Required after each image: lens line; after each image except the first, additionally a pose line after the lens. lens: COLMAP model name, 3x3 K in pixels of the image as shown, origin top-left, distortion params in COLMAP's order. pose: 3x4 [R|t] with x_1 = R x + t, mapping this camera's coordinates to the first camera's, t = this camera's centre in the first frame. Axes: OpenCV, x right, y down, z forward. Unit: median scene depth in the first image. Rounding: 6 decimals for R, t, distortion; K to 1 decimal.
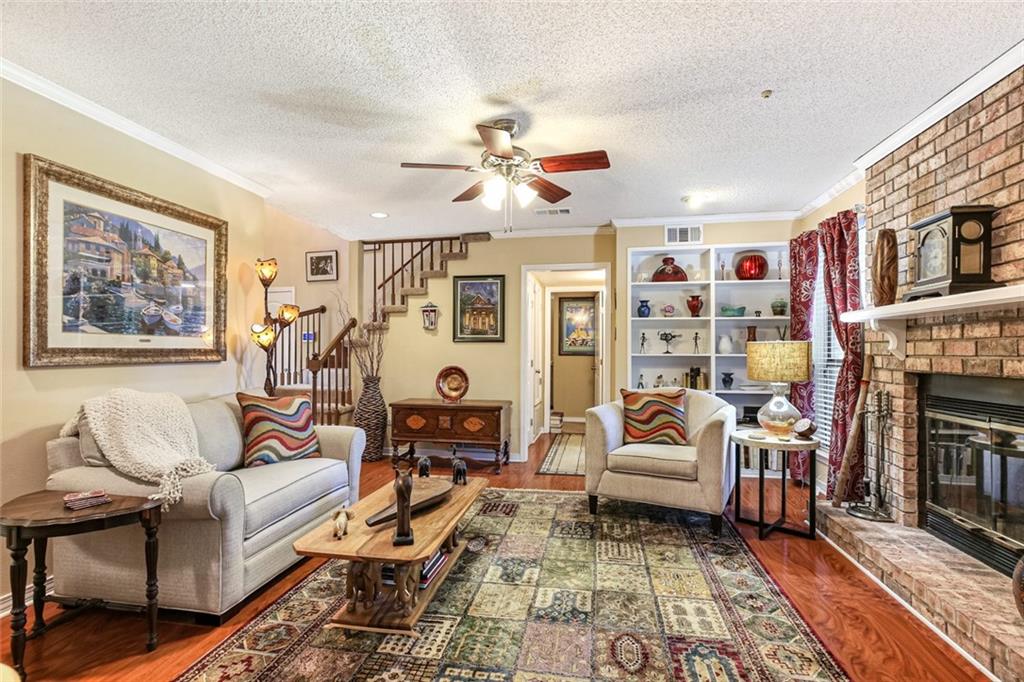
lens RADIAL K [[476.4, 0, 512.5], [0, 476.4, 348.9], [0, 0, 1]] dist [0.001142, 0.000725]
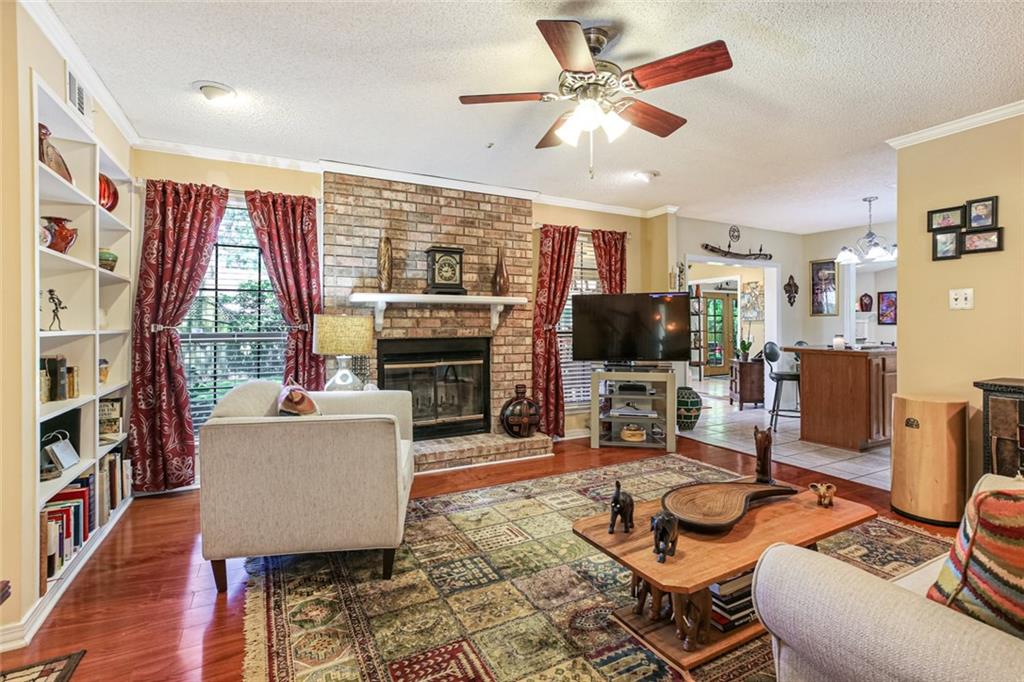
lens RADIAL K [[477.2, 0, 514.2], [0, 477.2, 319.0], [0, 0, 1]] dist [-0.001470, 0.000124]
pose [[-0.606423, 0.005186, 0.795125, -0.629287], [-0.001743, 0.999968, -0.007851, -0.002569], [-0.795140, -0.006147, -0.606395, 1.745290]]
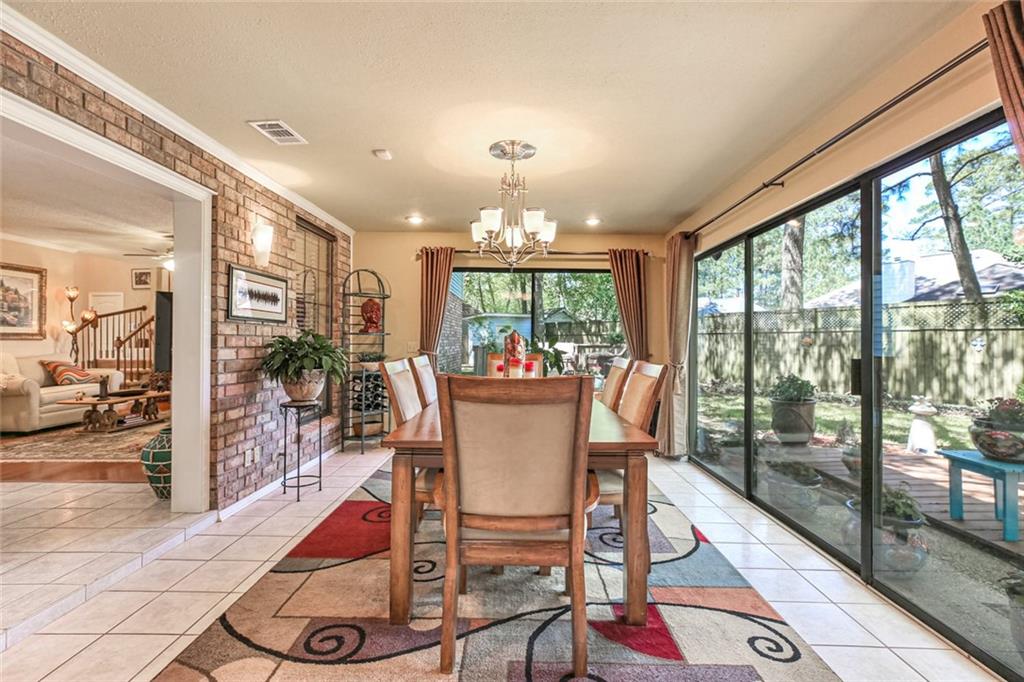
lens RADIAL K [[476.9, 0, 517.9], [0, 476.9, 336.4], [0, 0, 1]] dist [-0.000991, 0.011101]
pose [[0.988532, -0.002344, 0.150996, 0.749107], [0.002823, 0.999992, -0.002957, 0.017941], [-0.150988, 0.003350, 0.988530, -0.921276]]
